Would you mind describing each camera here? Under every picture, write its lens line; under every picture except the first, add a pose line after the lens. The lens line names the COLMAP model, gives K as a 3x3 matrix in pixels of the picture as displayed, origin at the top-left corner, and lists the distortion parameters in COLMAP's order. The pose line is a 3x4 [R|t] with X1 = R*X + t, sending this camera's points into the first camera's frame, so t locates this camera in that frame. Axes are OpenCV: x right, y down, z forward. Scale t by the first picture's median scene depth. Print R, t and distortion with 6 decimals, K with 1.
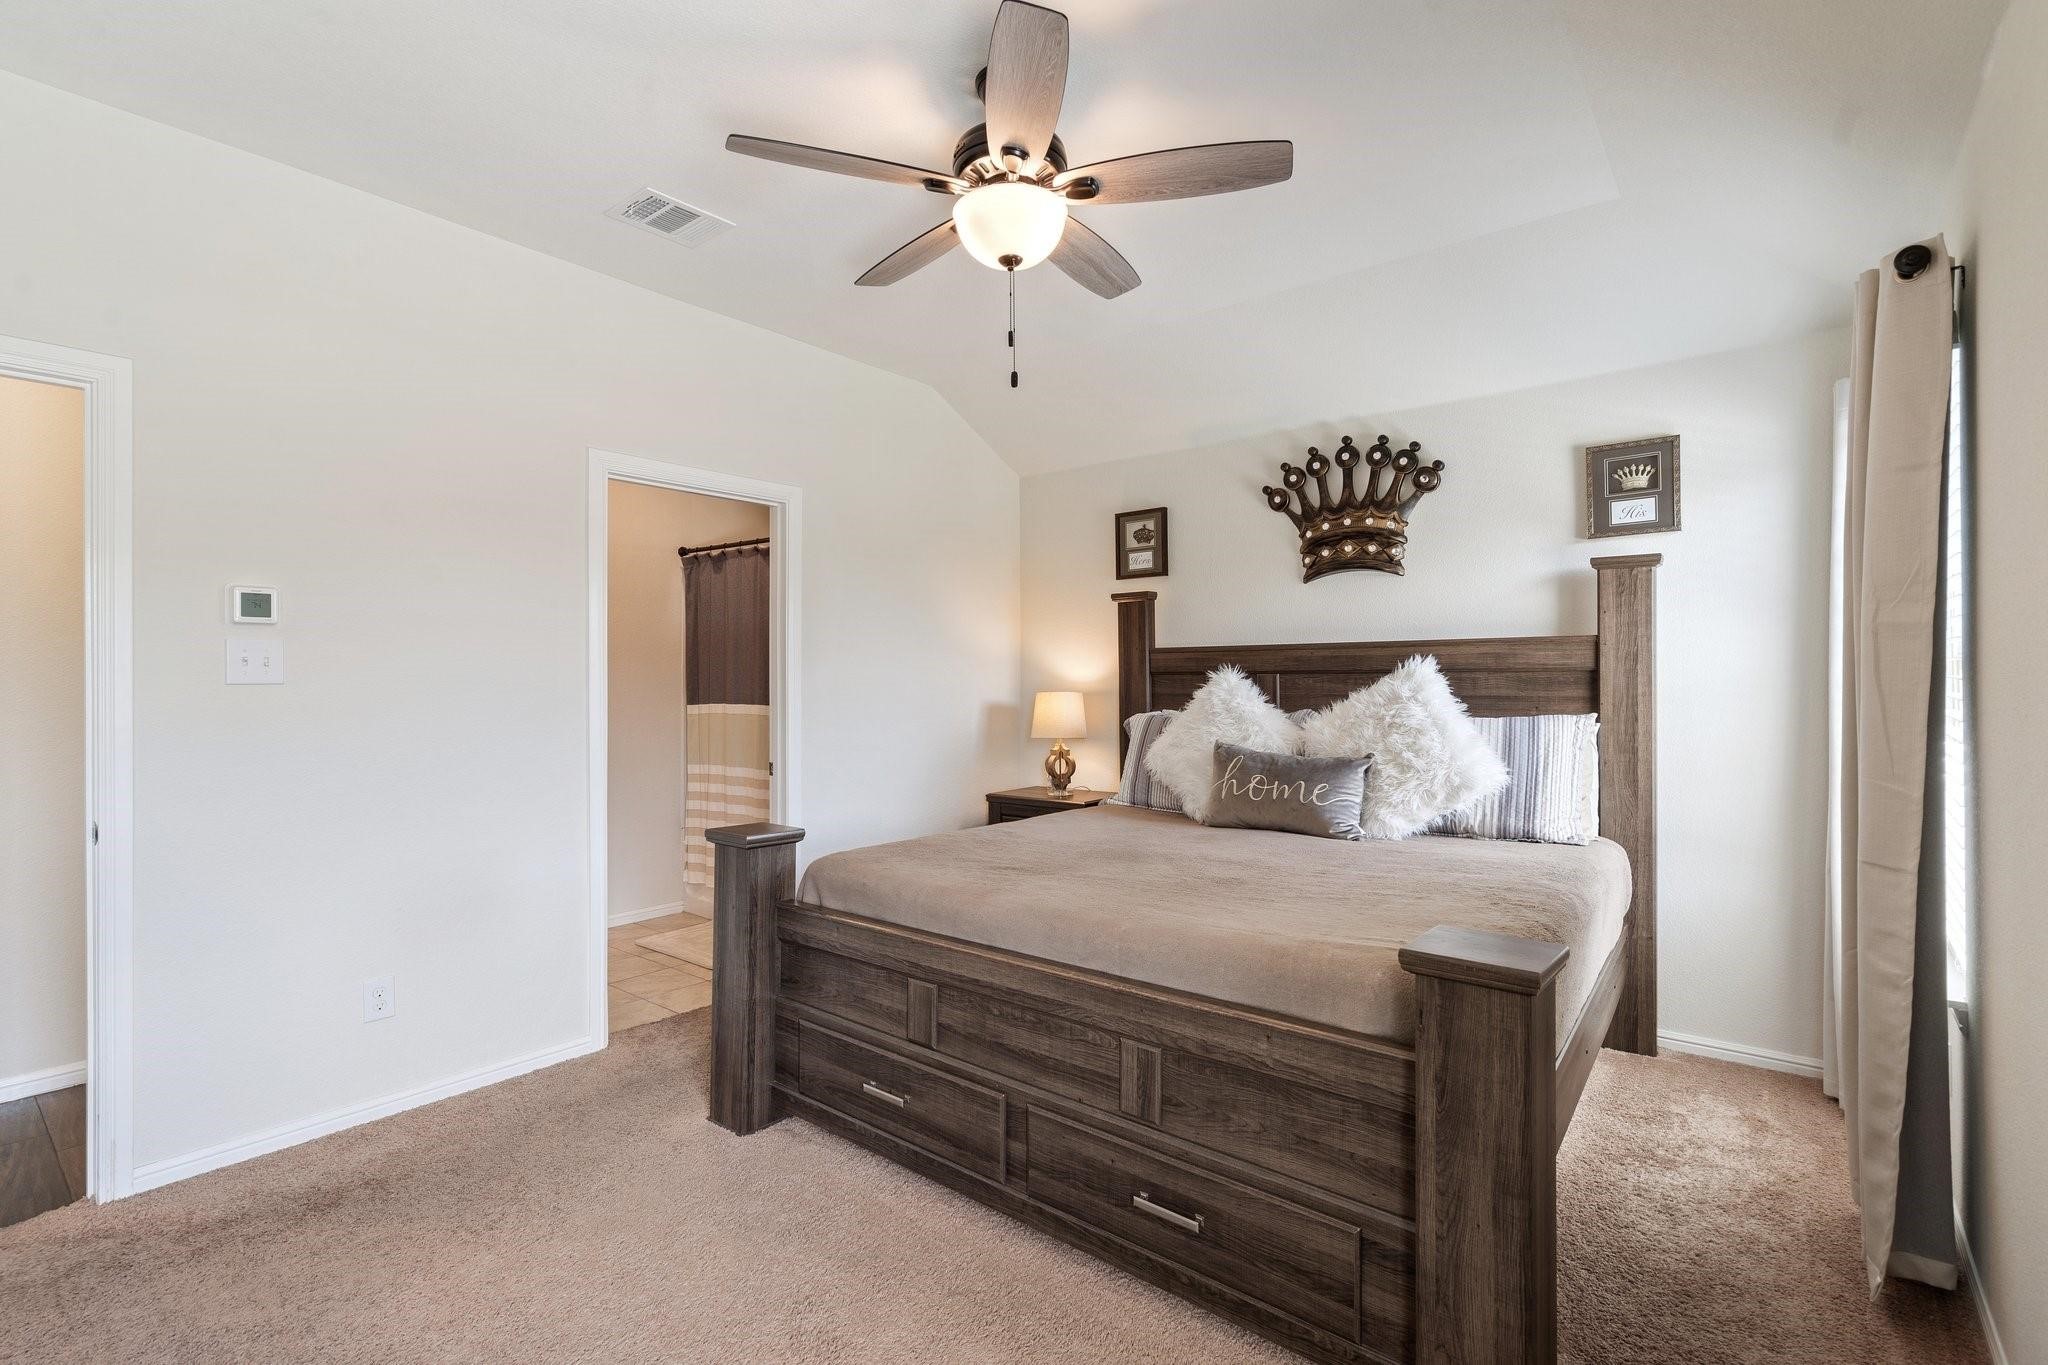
lens RADIAL K [[946.8, 0, 1016.6], [0, 946.8, 681.2], [0, 0, 1]] dist [-0.001041, 0.002861]
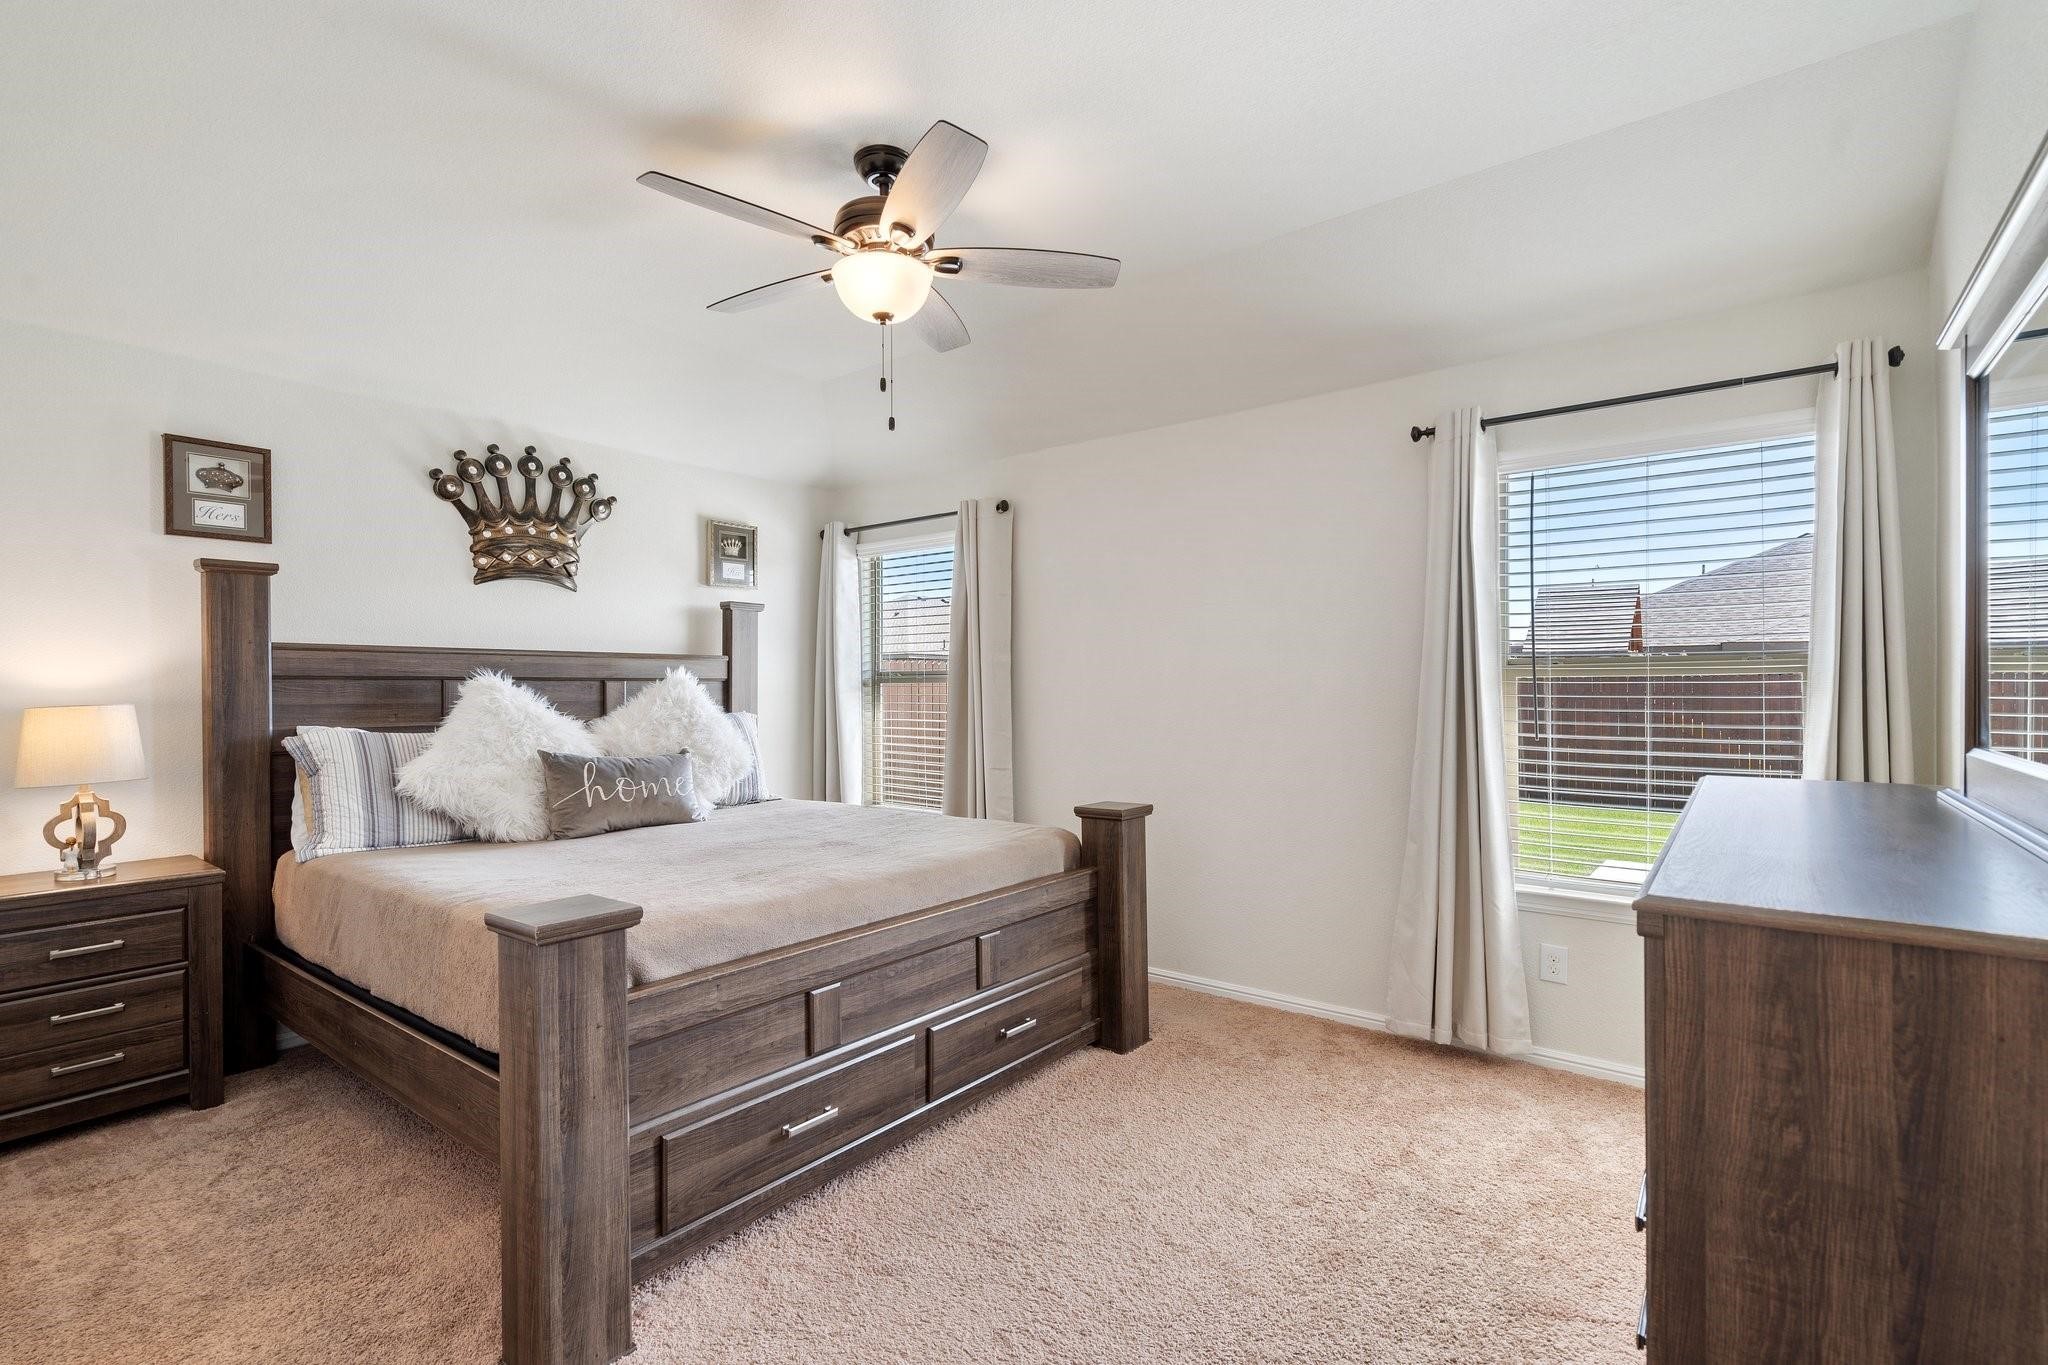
lens RADIAL K [[946.8, 0, 1021.0], [0, 946.8, 684.0], [0, 0, 1]] dist [-0.001041, 0.002861]
pose [[-0.030030, 0.007880, 0.999518, -0.675709], [0.003962, 0.999962, -0.007764, 0.005358], [-0.999541, 0.003727, -0.030060, 0.506550]]
